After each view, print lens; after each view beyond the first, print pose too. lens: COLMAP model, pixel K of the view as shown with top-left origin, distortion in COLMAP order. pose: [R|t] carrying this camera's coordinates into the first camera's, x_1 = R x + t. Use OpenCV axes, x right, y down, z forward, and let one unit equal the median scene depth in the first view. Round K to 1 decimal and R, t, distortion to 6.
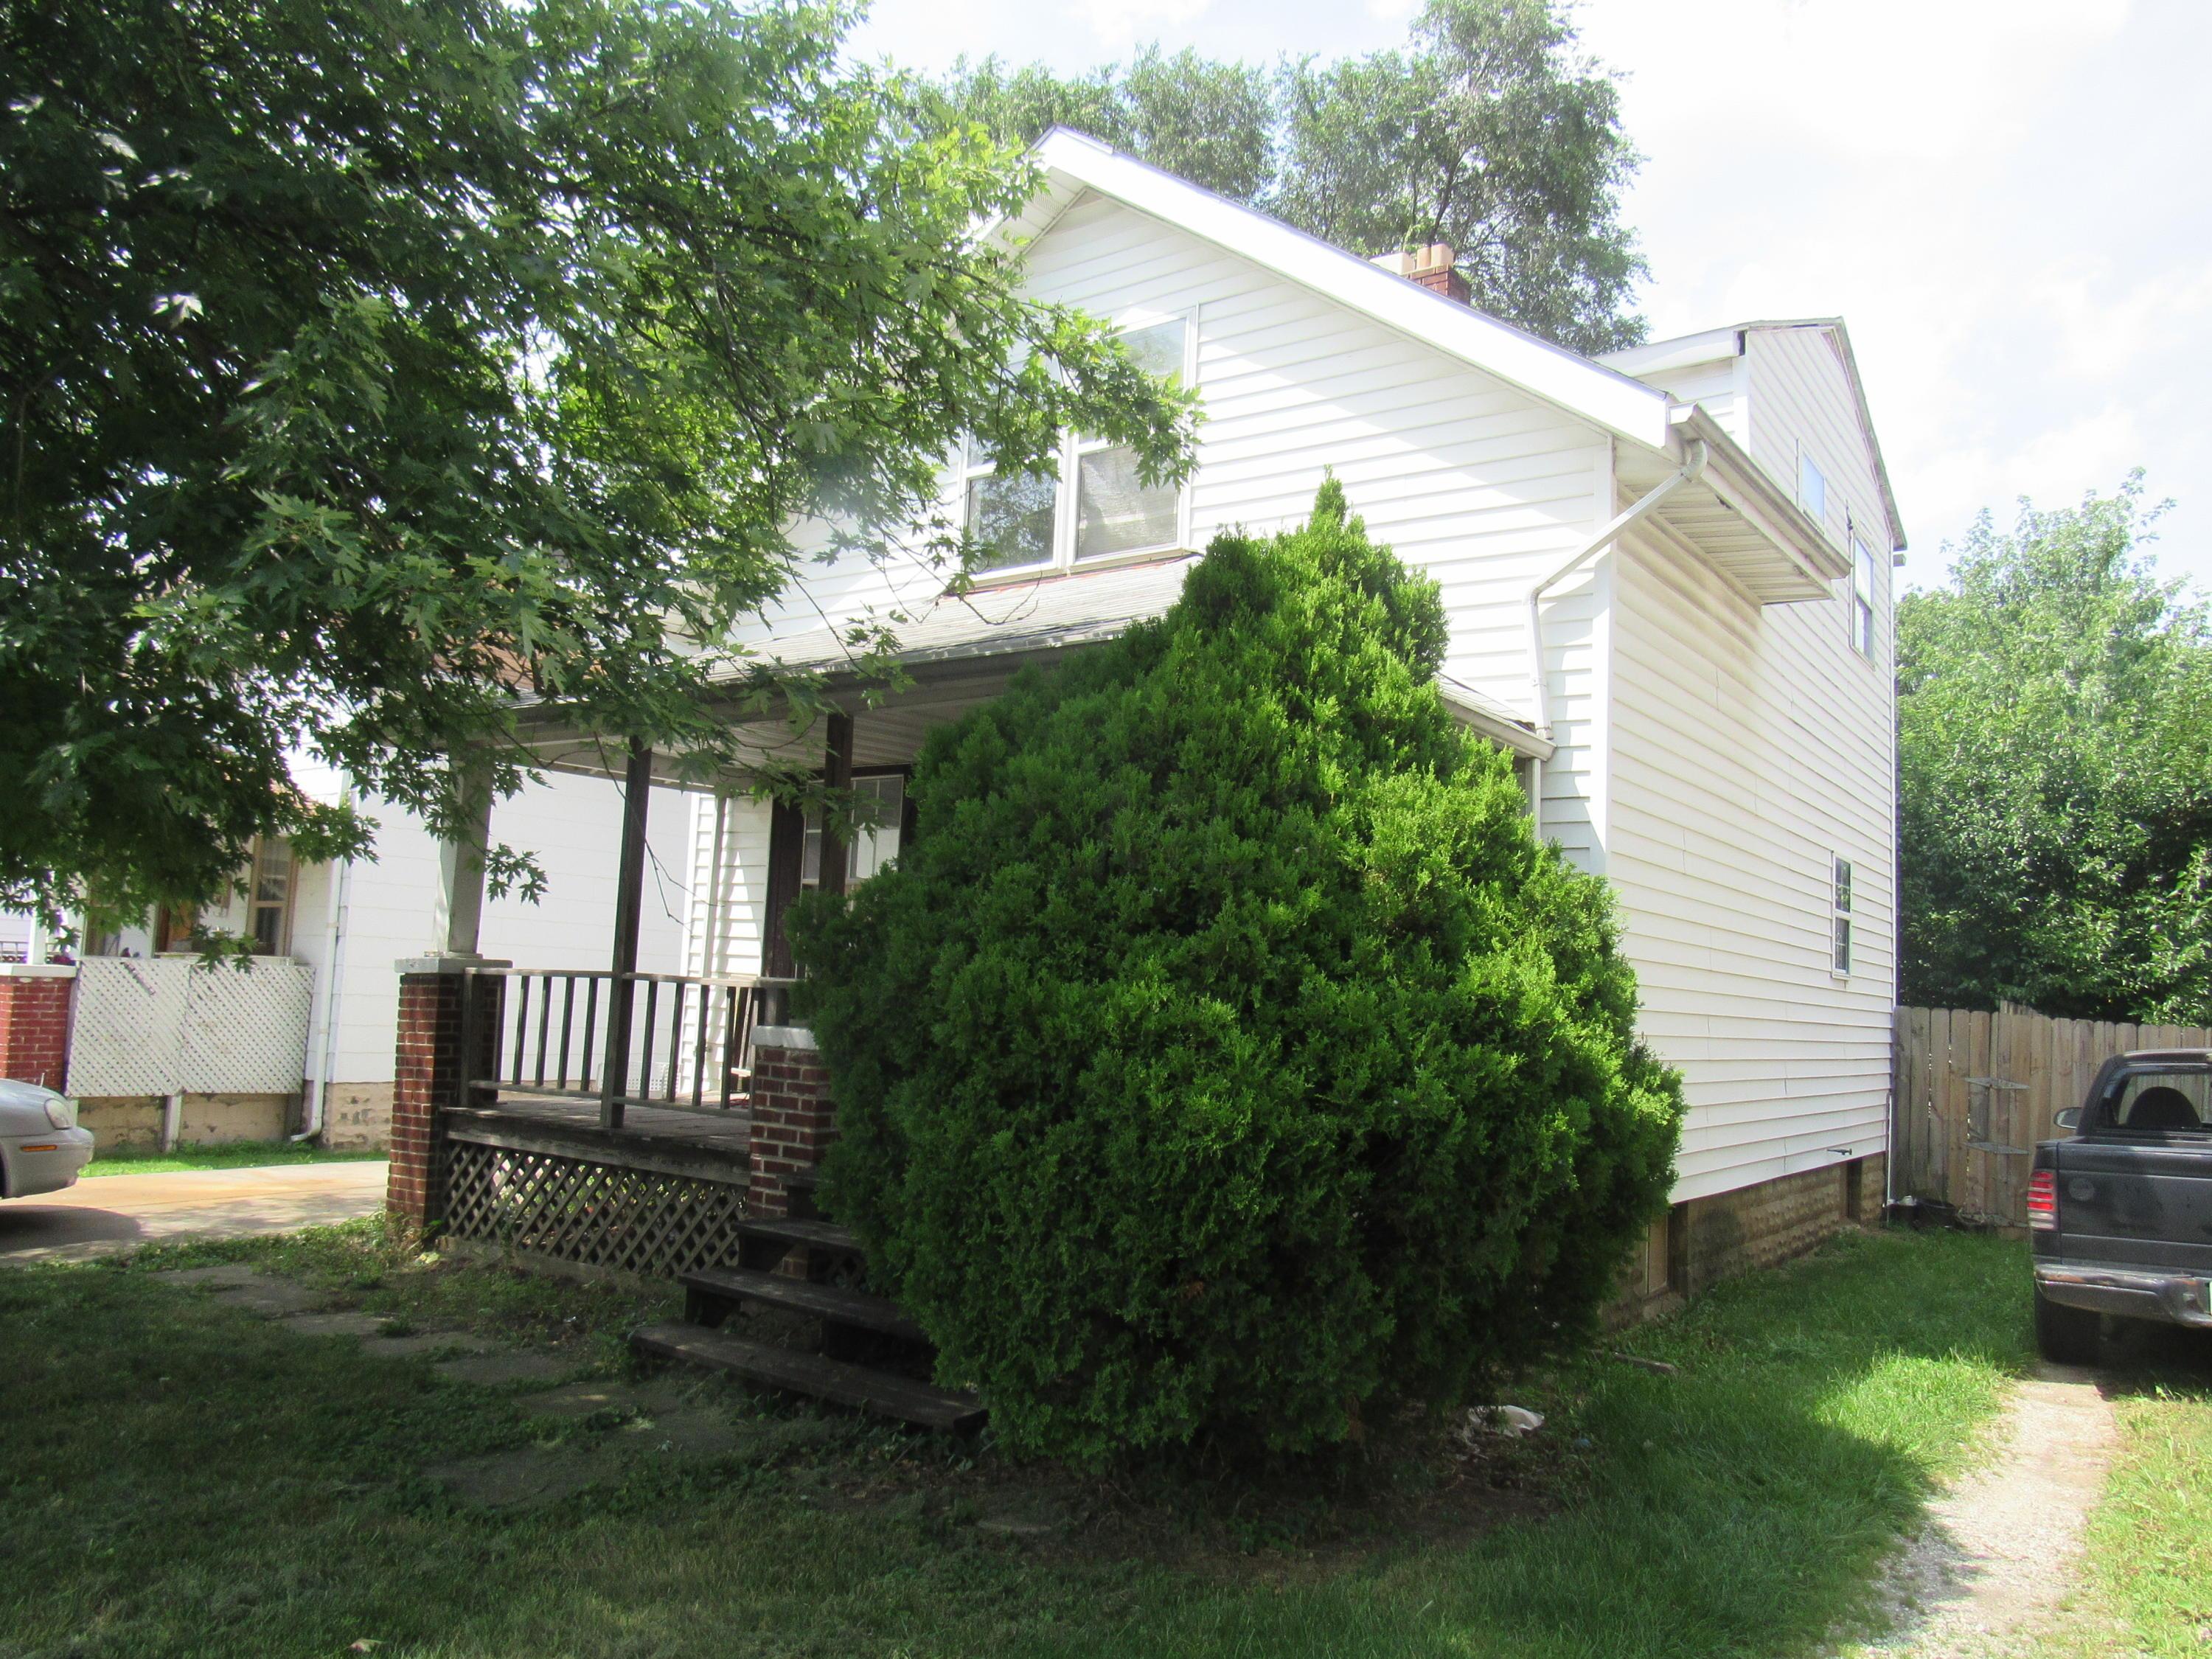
lens RADIAL K [[1587.9, 0, 1106.0], [0, 1587.9, 829.5], [0, 0, 1]] dist [0.012207, -0.023085]
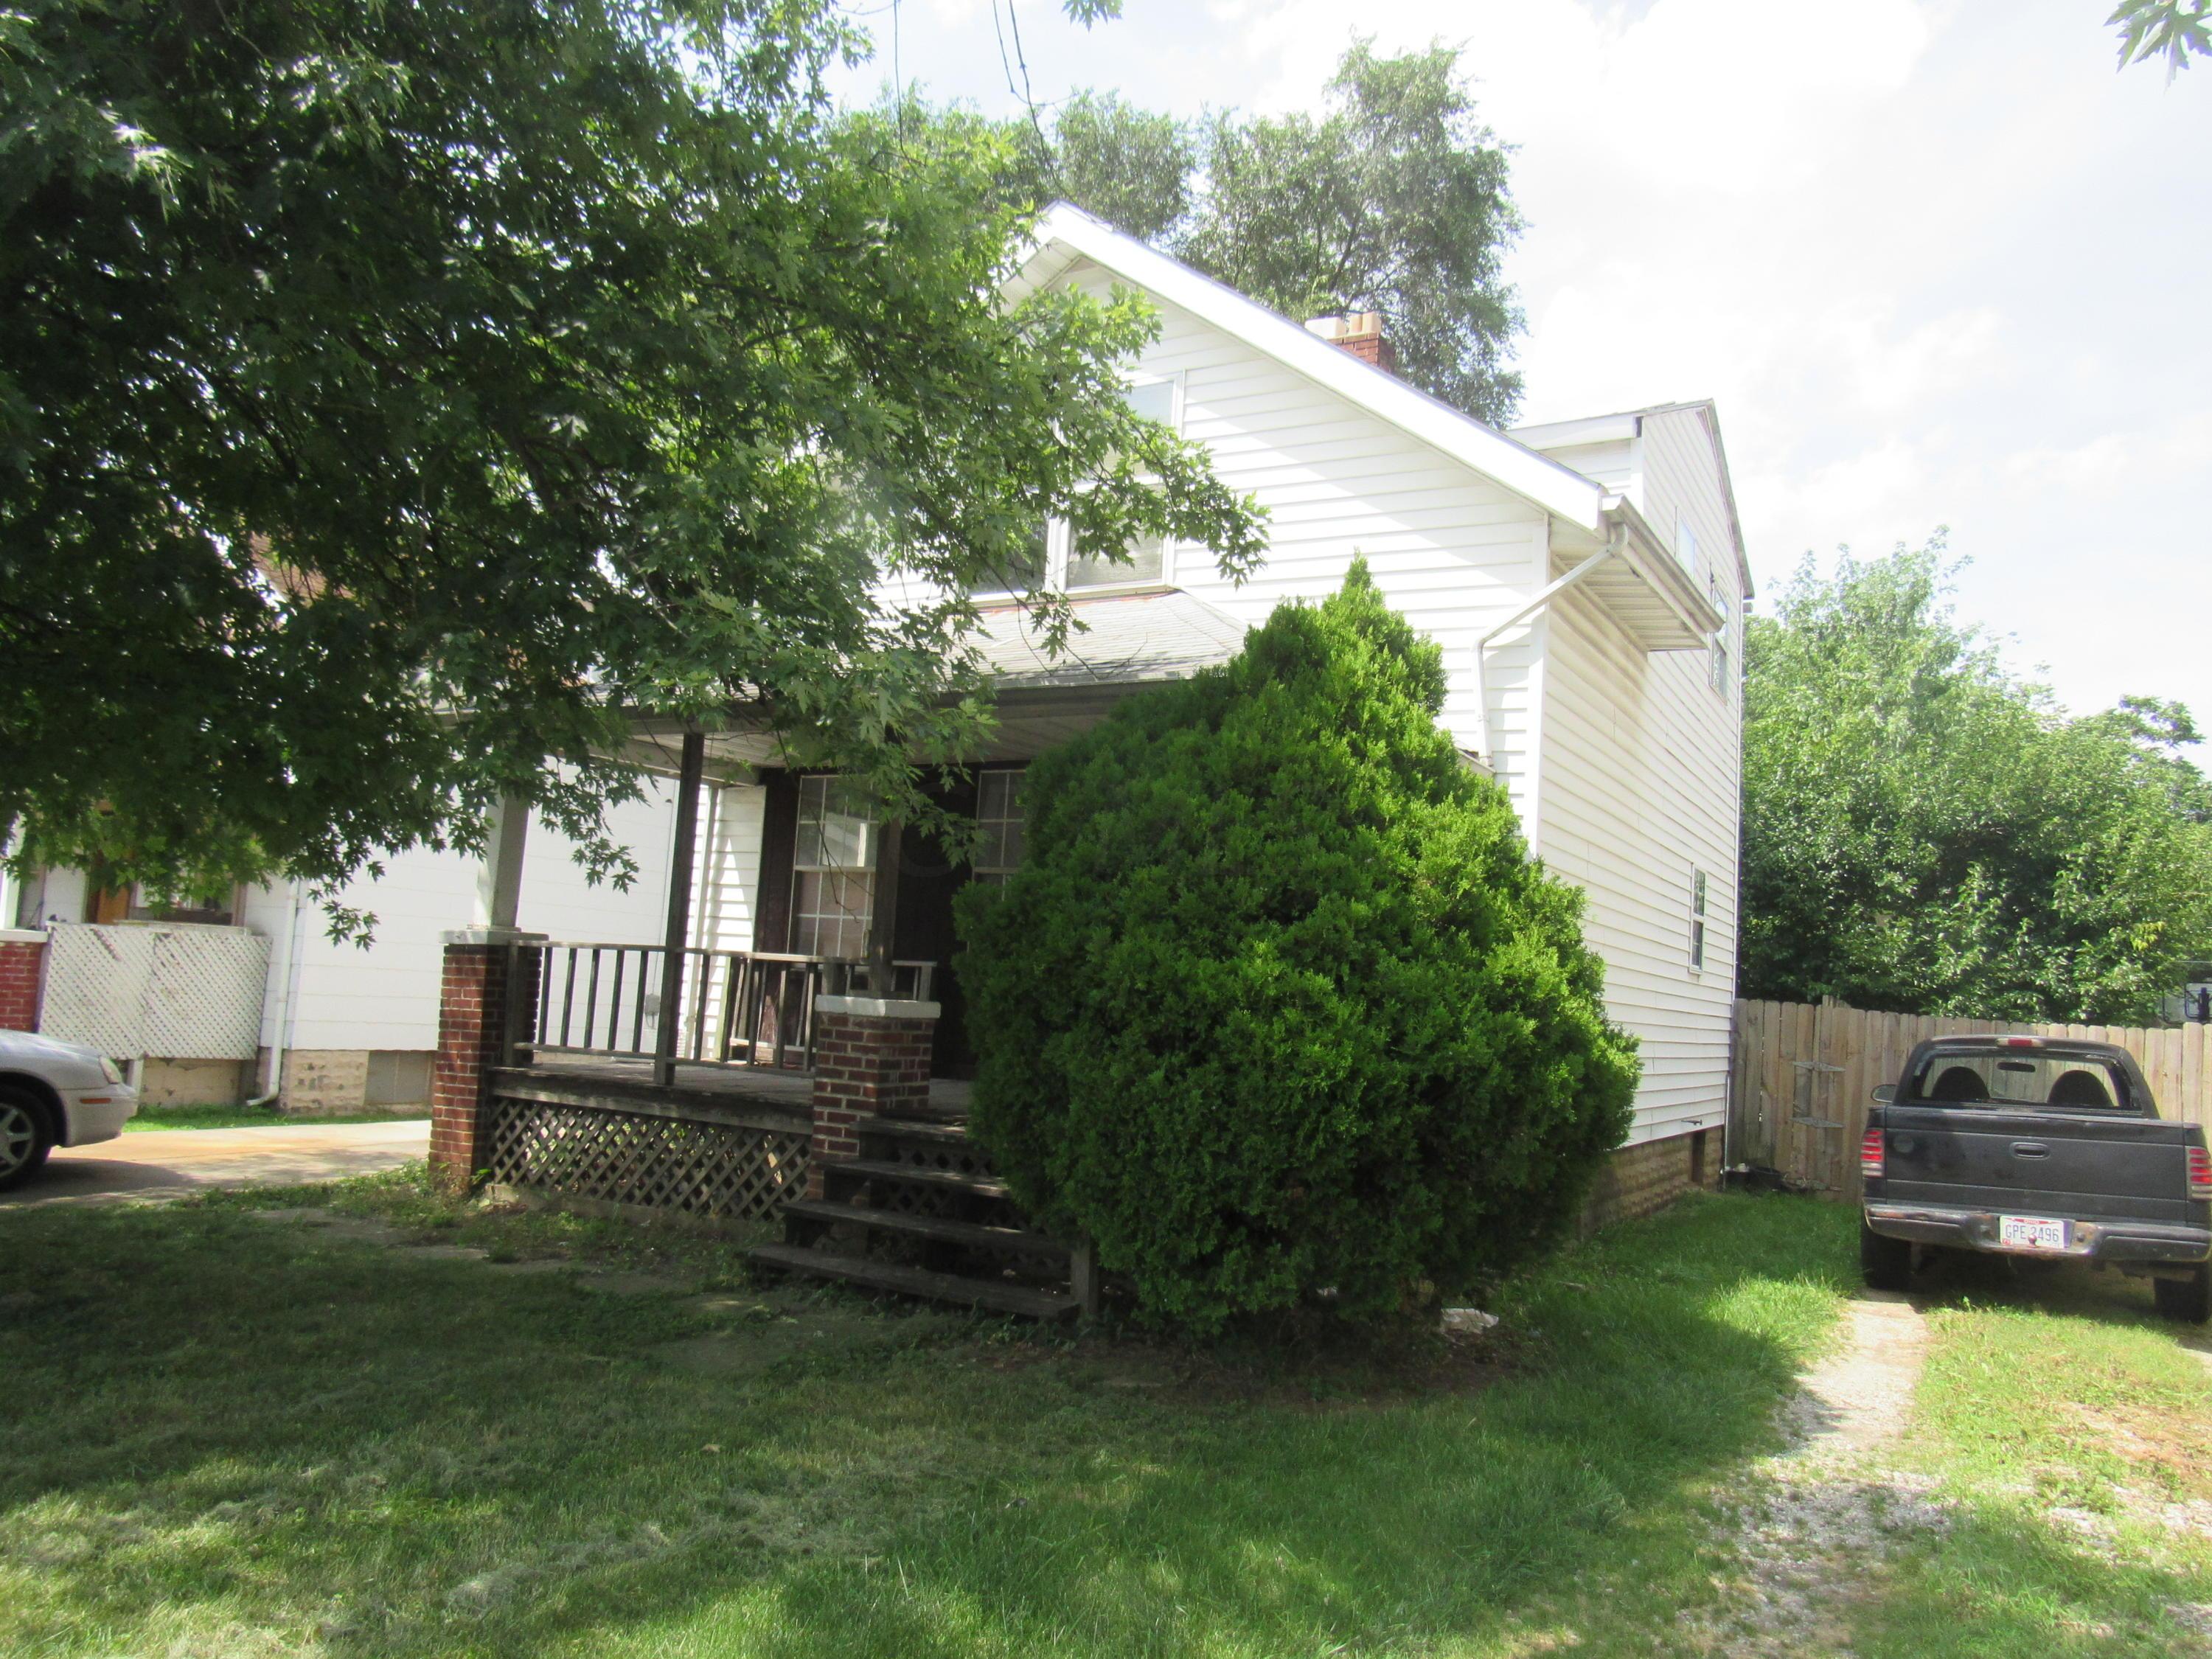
lens RADIAL K [[1587.9, 0, 1106.0], [0, 1587.9, 829.5], [0, 0, 1]] dist [0.012207, -0.023085]
pose [[0.994136, 0.027036, 0.104703, -0.119445], [-0.027780, 0.999598, 0.005659, -0.007423], [-0.104508, -0.008534, 0.994487, -0.141049]]
